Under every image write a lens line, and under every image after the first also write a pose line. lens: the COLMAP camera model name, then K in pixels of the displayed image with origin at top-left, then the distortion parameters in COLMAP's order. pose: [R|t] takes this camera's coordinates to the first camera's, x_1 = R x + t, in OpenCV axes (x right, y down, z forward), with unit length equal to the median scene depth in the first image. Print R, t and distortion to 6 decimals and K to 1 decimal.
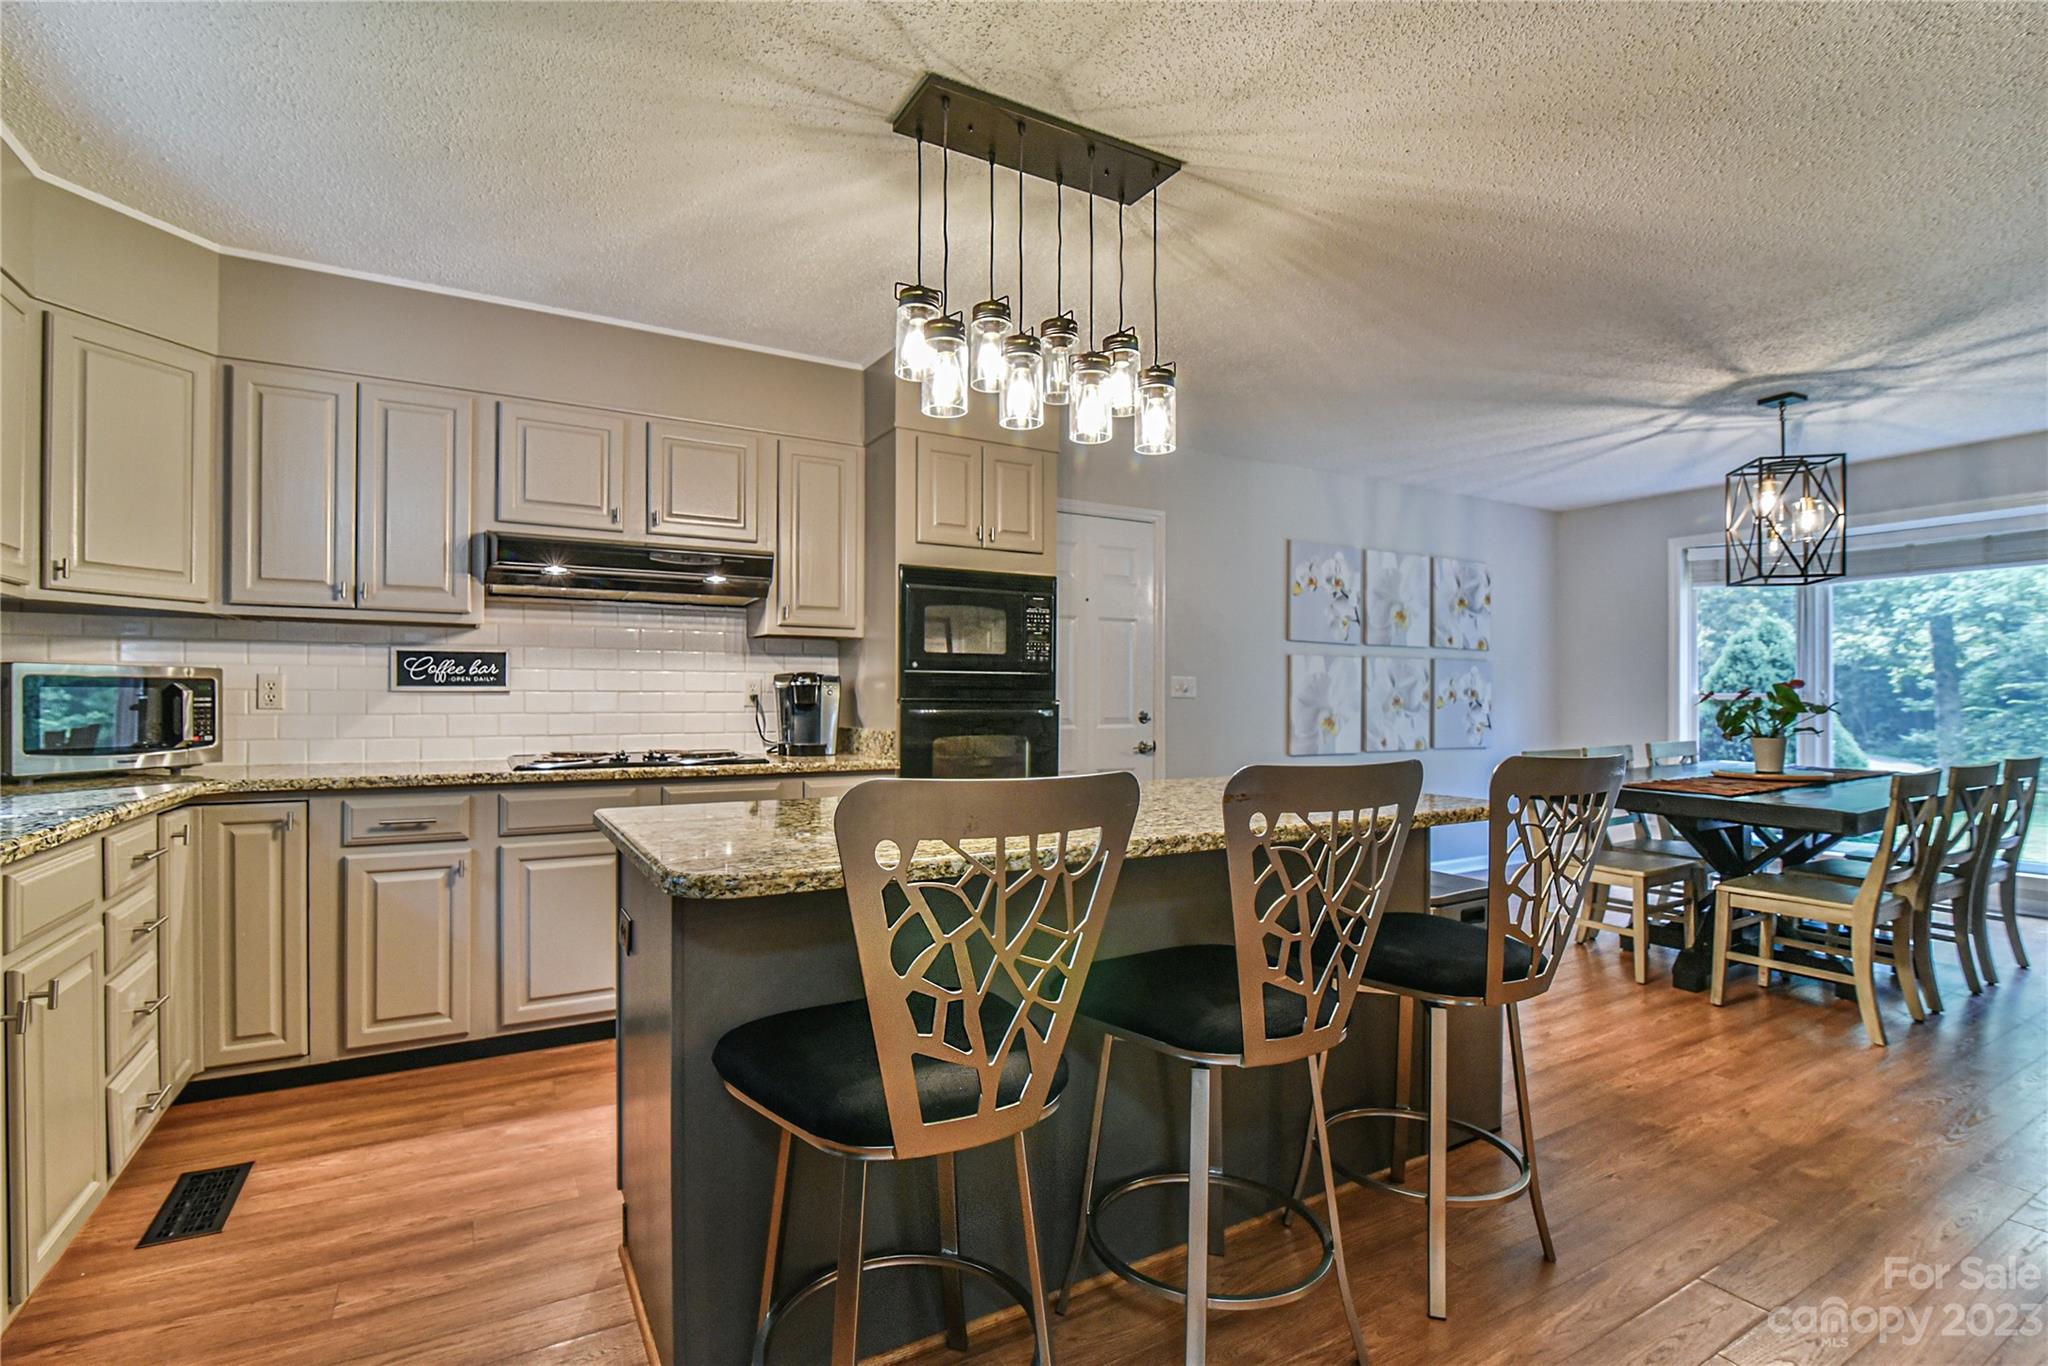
lens RADIAL K [[956.7, 0, 1021.9], [0, 956.7, 692.9], [0, 0, 1]] dist [-0.023259, -0.000302]
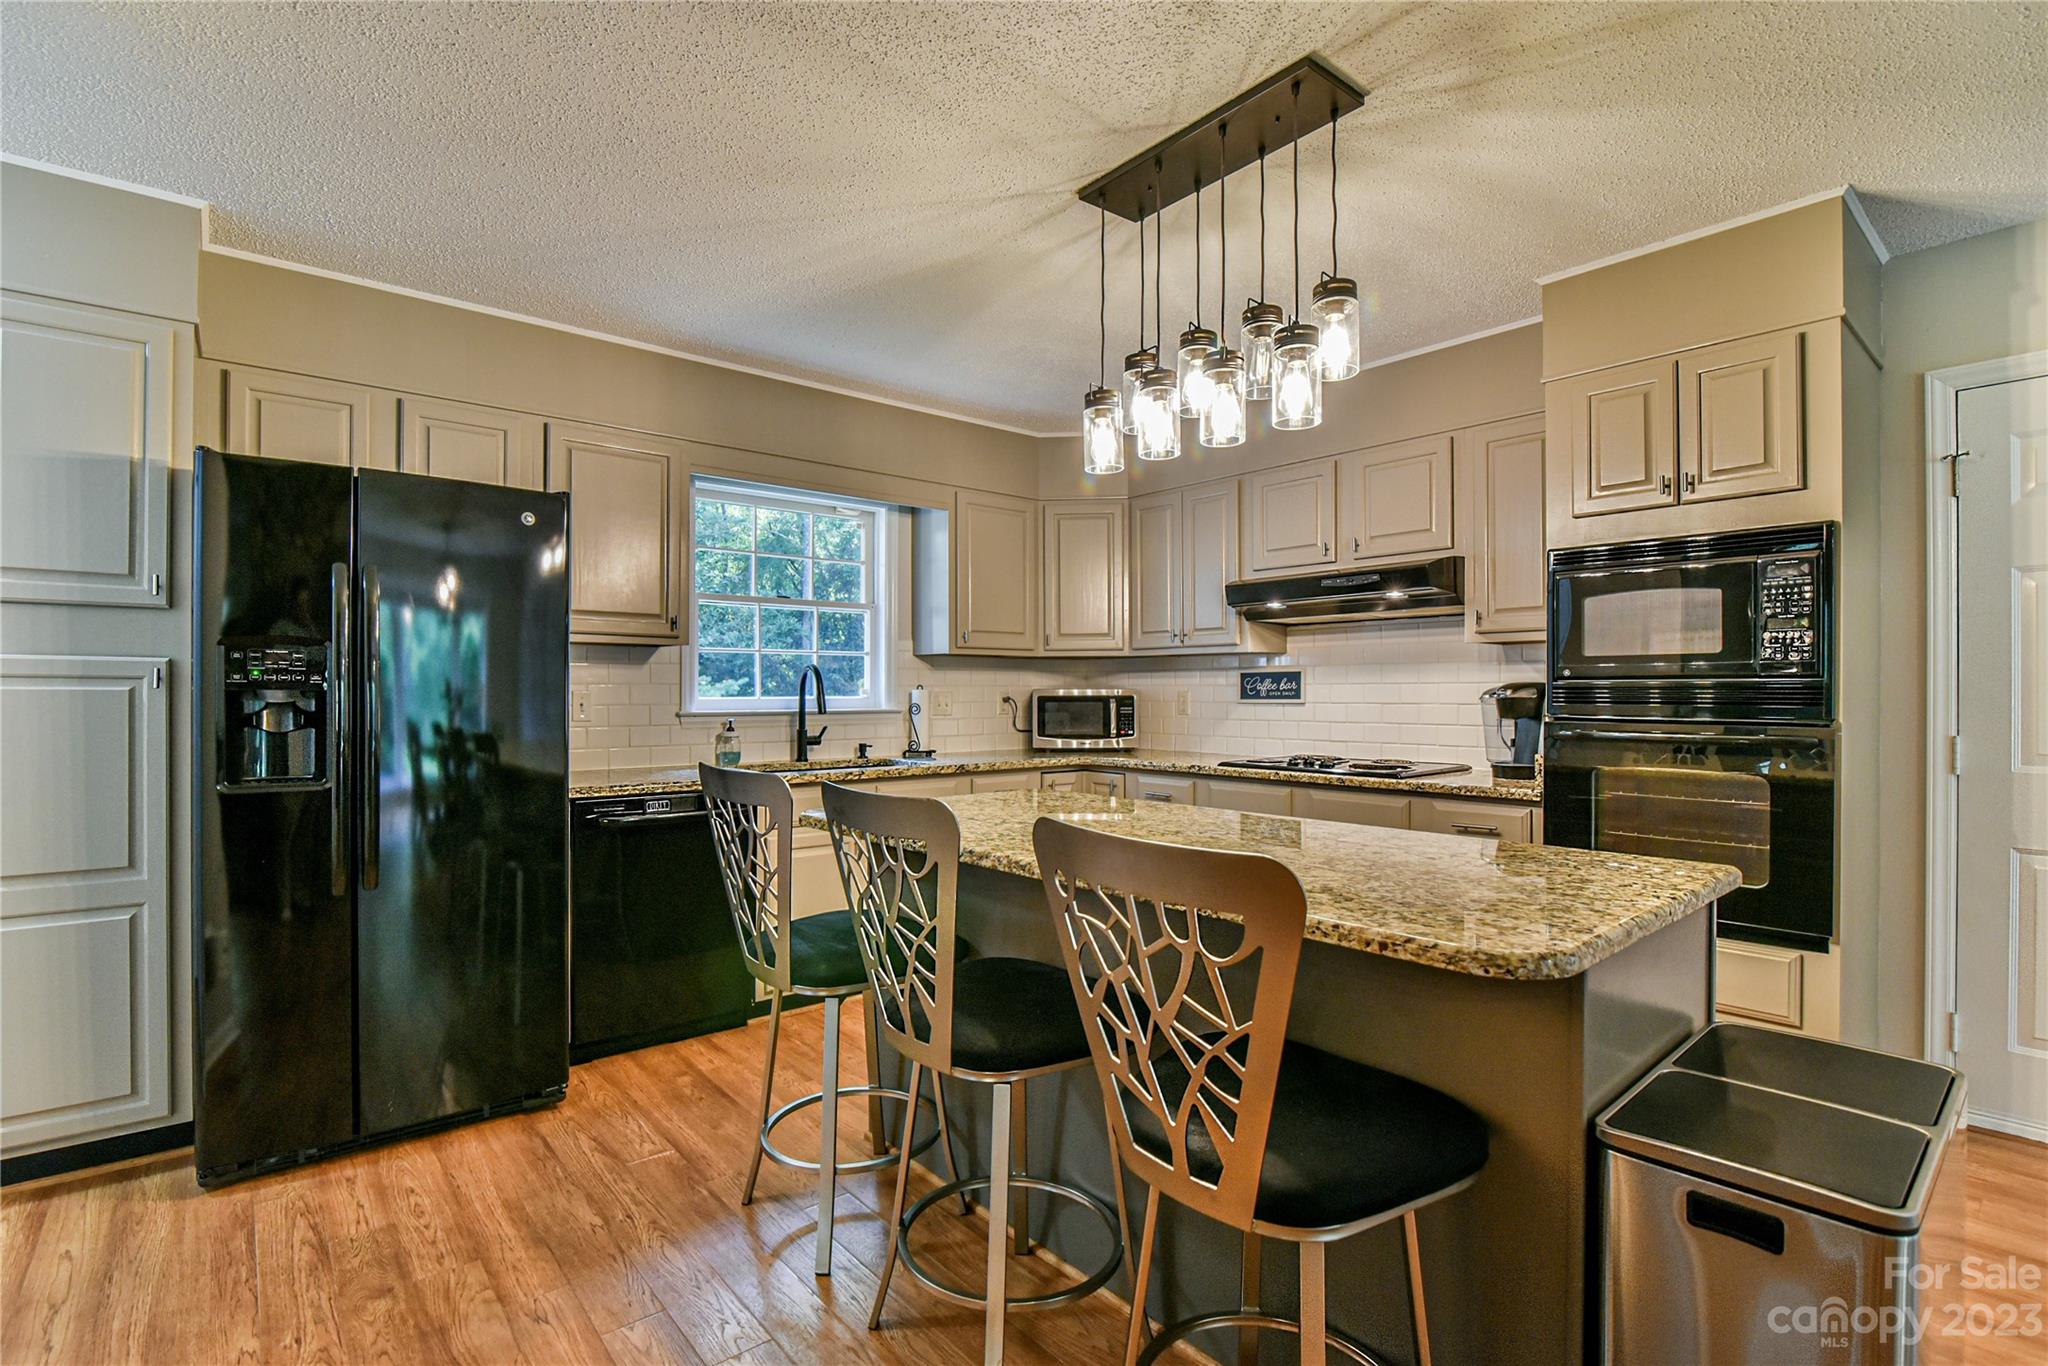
lens RADIAL K [[956.7, 0, 1021.9], [0, 956.7, 692.9], [0, 0, 1]] dist [-0.023259, -0.000302]
pose [[0.198189, -0.002408, -0.980161, 0.627519], [0.002666, 0.999995, -0.001917, -0.014162], [0.980160, -0.002233, 0.198194, 0.418191]]
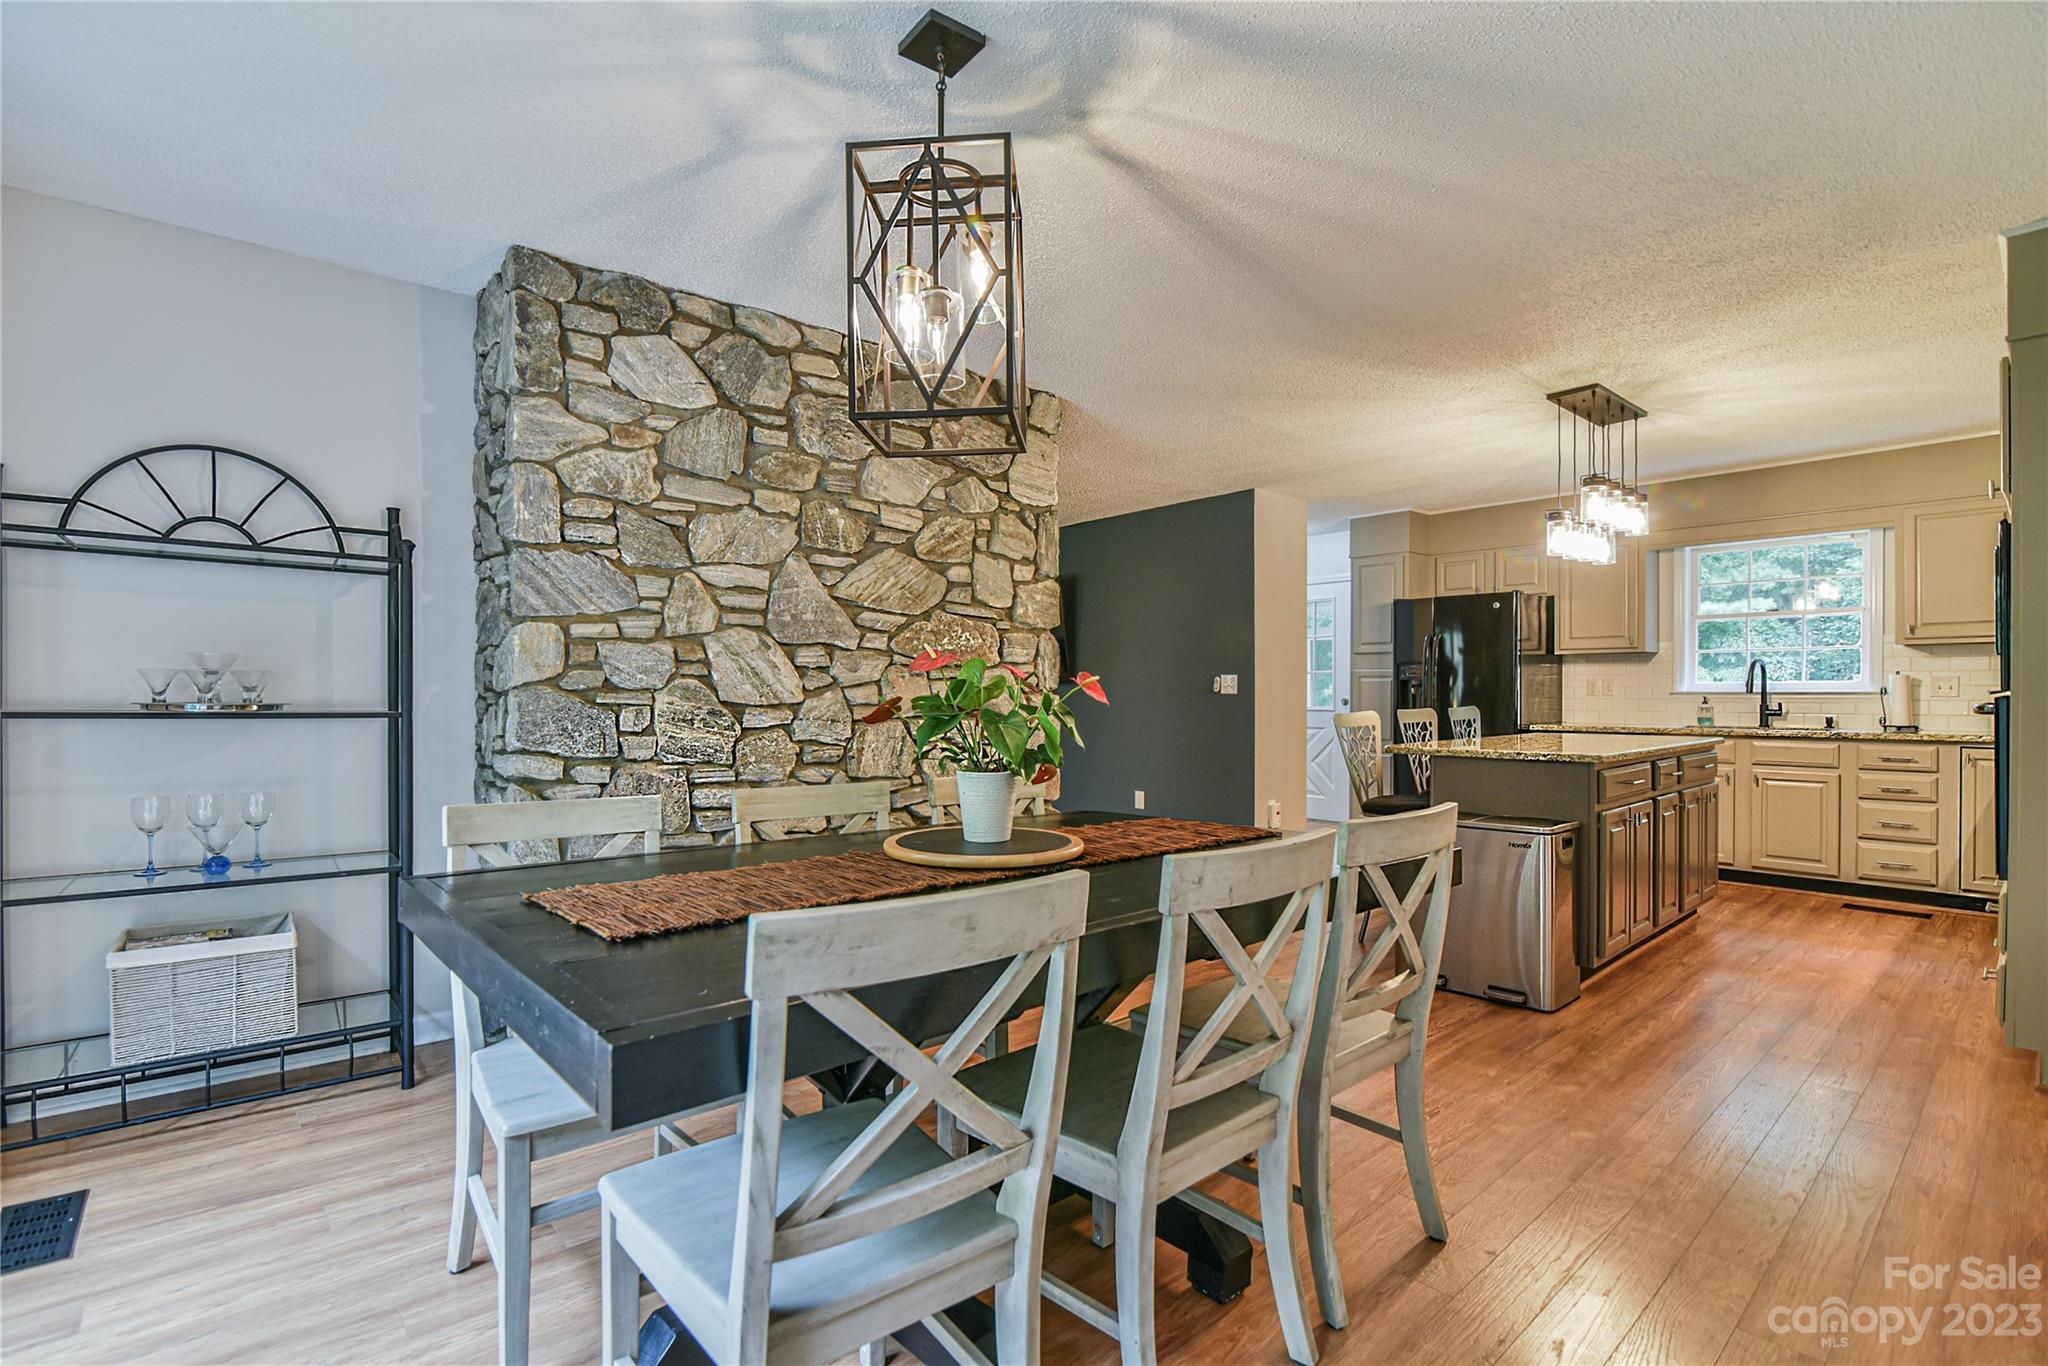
lens RADIAL K [[956.7, 0, 1021.9], [0, 956.7, 692.9], [0, 0, 1]] dist [-0.023259, -0.000302]
pose [[-0.974097, 0.001312, -0.226125, 1.085796], [0.001487, 0.999999, -0.000604, 0.007669], [0.226124, -0.000924, -0.974098, 1.774439]]
